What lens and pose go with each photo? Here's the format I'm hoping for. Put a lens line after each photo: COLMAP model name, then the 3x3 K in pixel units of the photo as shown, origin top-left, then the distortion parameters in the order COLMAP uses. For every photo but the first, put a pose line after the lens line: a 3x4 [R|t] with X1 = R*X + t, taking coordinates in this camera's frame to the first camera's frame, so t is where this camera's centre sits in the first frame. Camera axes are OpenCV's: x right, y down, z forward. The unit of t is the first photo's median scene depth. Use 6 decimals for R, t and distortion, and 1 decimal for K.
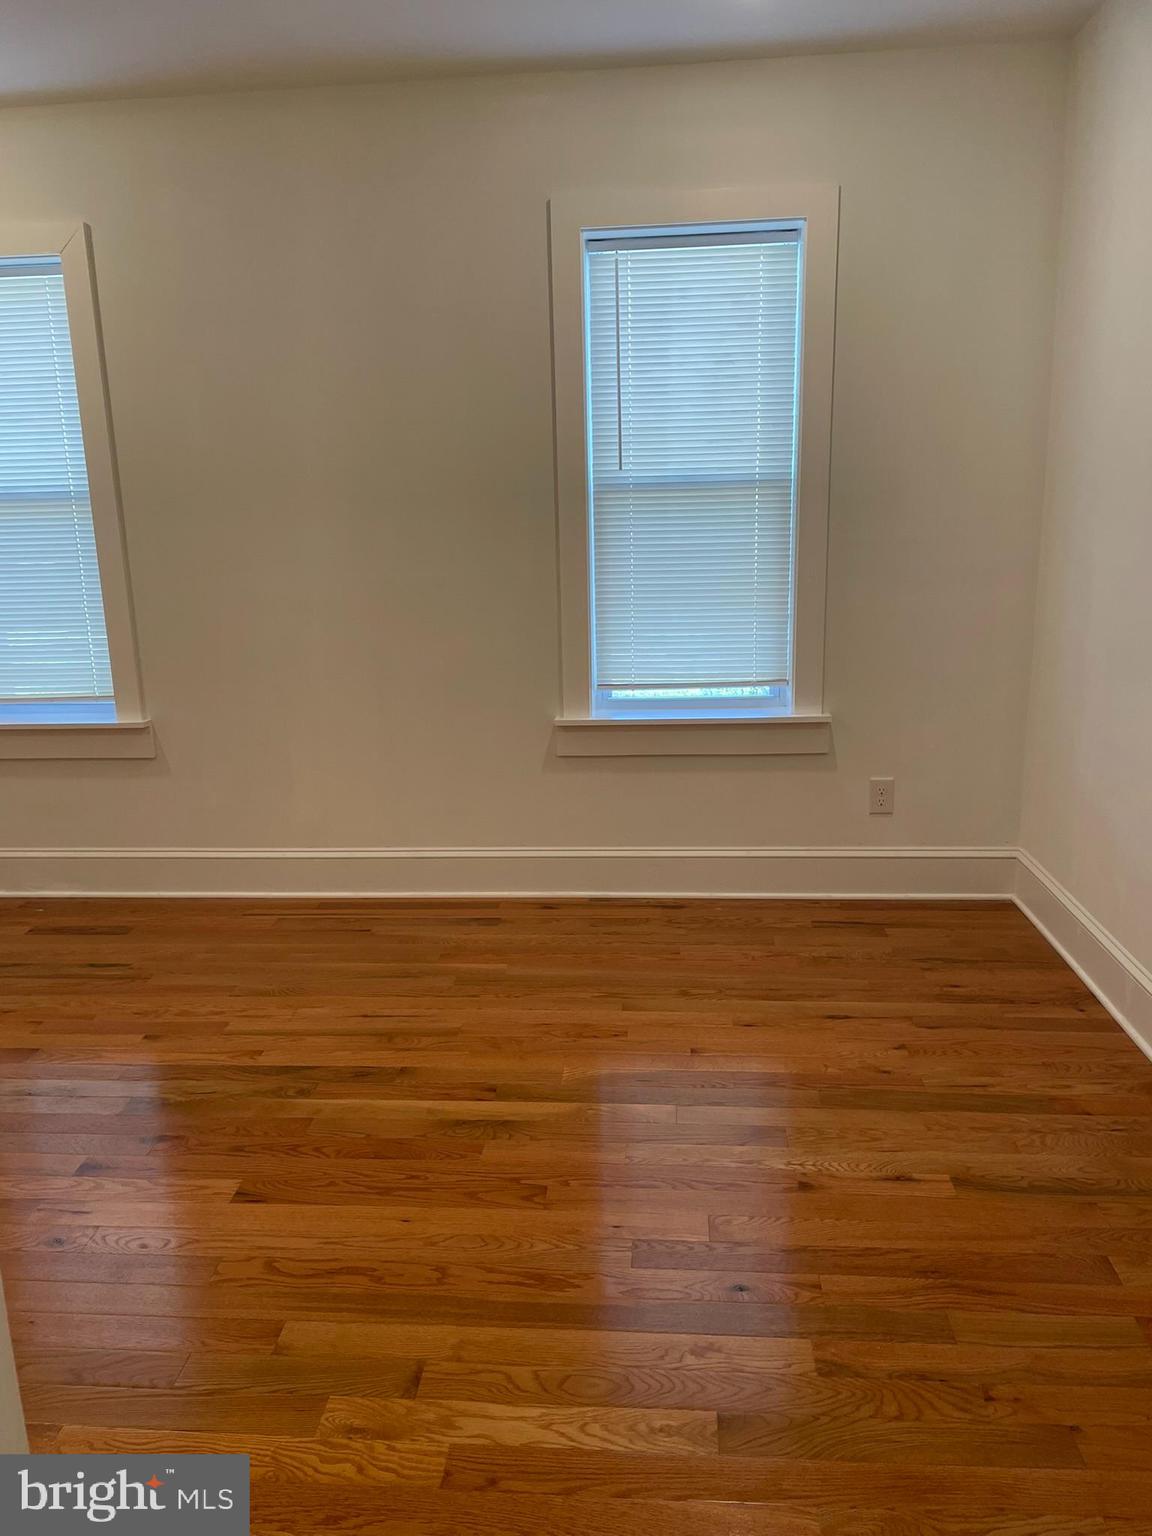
lens RADIAL K [[1155.4, 0, 576.0], [0, 1155.4, 768.0], [0, 0, 1]] dist [0.112556, -0.141150]
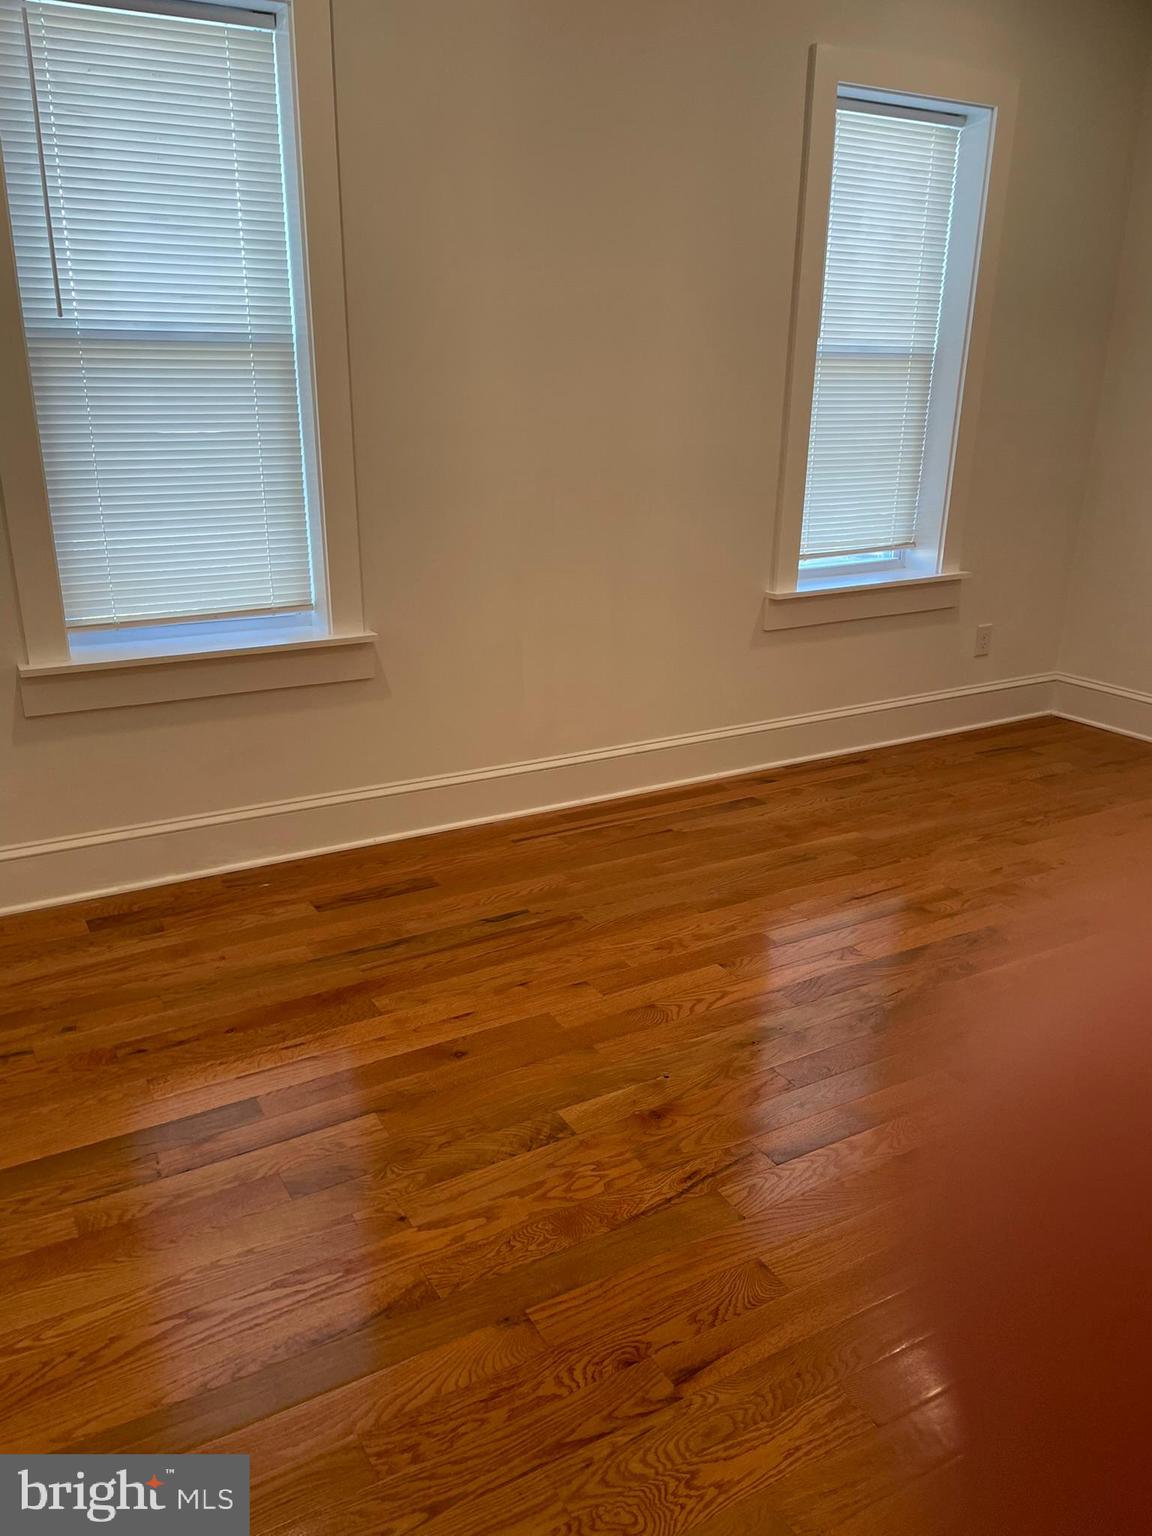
lens RADIAL K [[1155.4, 0, 576.0], [0, 1155.4, 768.0], [0, 0, 1]] dist [0.112556, -0.141150]
pose [[0.823856, -0.151227, 0.546253, -0.736276], [0.094557, 0.986914, 0.130611, -0.041146], [-0.558857, -0.055953, 0.827374, 0.254660]]
